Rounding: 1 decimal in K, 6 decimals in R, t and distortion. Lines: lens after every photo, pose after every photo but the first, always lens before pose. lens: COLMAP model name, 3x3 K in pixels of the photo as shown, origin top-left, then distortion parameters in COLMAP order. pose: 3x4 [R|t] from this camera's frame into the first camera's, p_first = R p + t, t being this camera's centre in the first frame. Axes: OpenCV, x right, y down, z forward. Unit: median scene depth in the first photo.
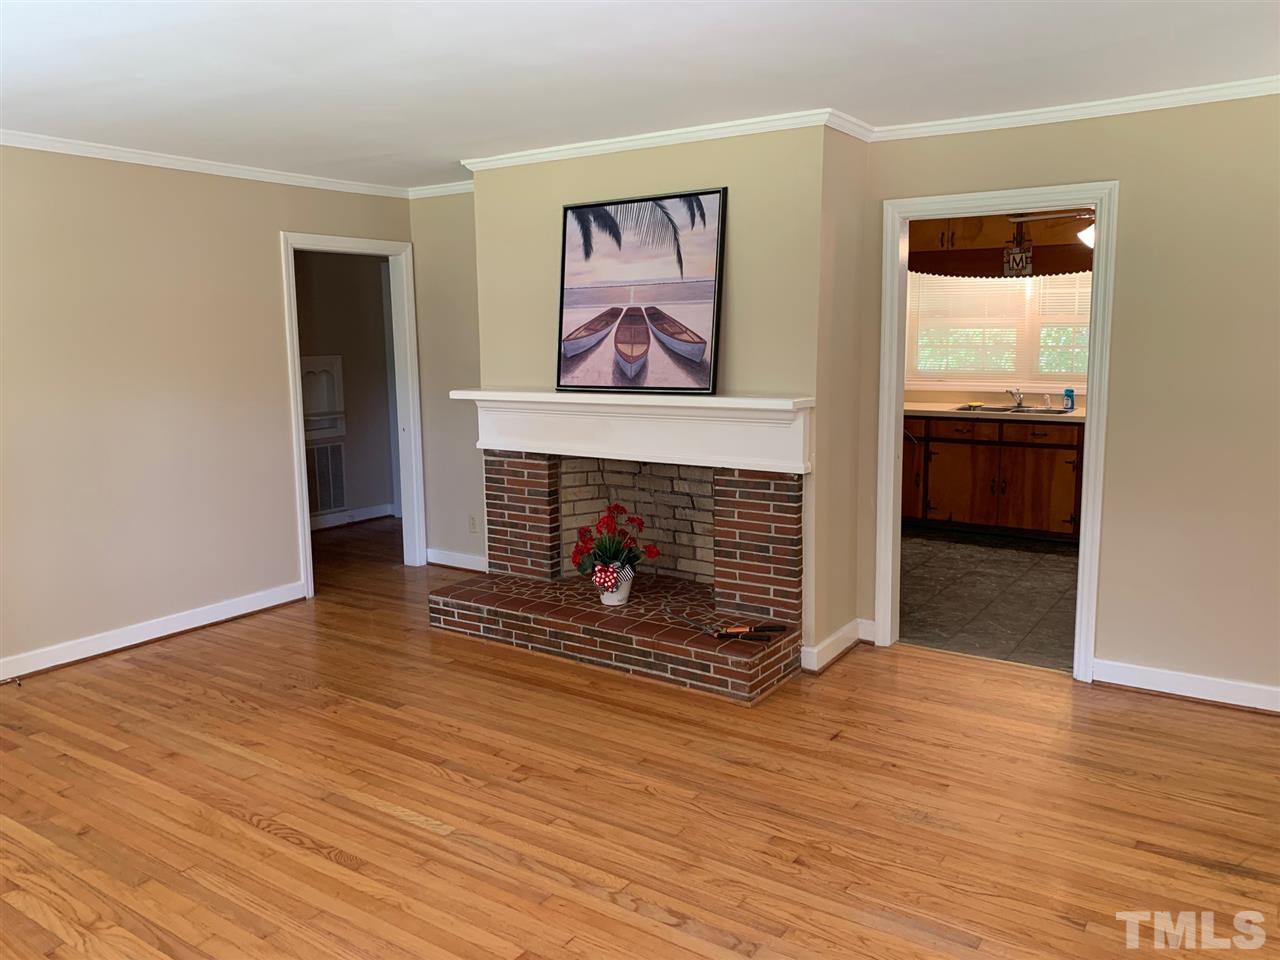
lens RADIAL K [[963.3, 0, 631.8], [0, 963.3, 469.7], [0, 0, 1]] dist [0.039532, -0.064570]
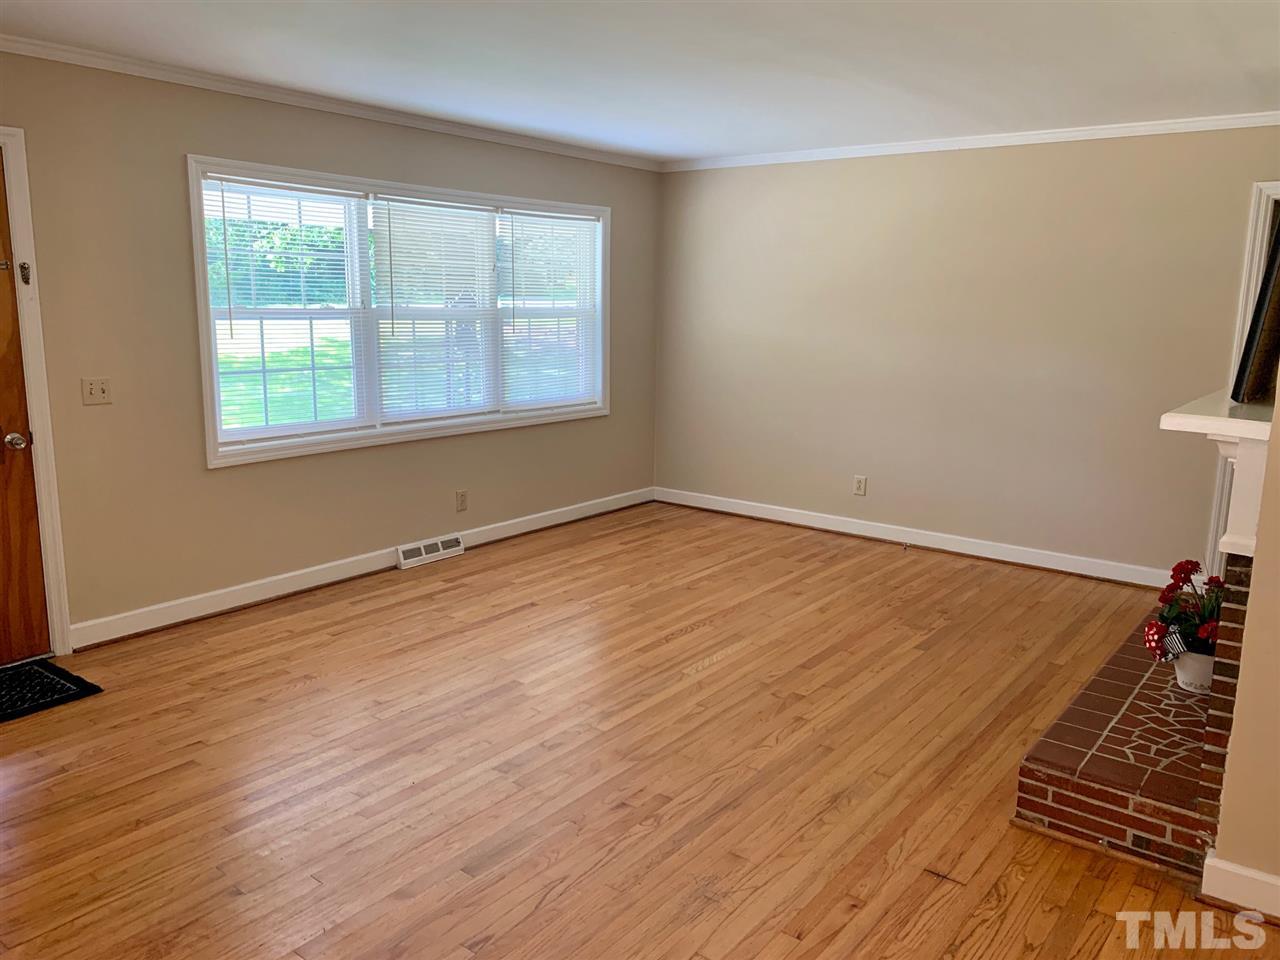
lens RADIAL K [[963.3, 0, 651.8], [0, 963.3, 481.4], [0, 0, 1]] dist [0.039532, -0.064570]
pose [[-0.040775, 0.202629, -0.978406, 0.863581], [-0.161738, 0.964968, 0.206586, -0.119580], [0.985991, 0.166669, -0.006574, 0.748521]]
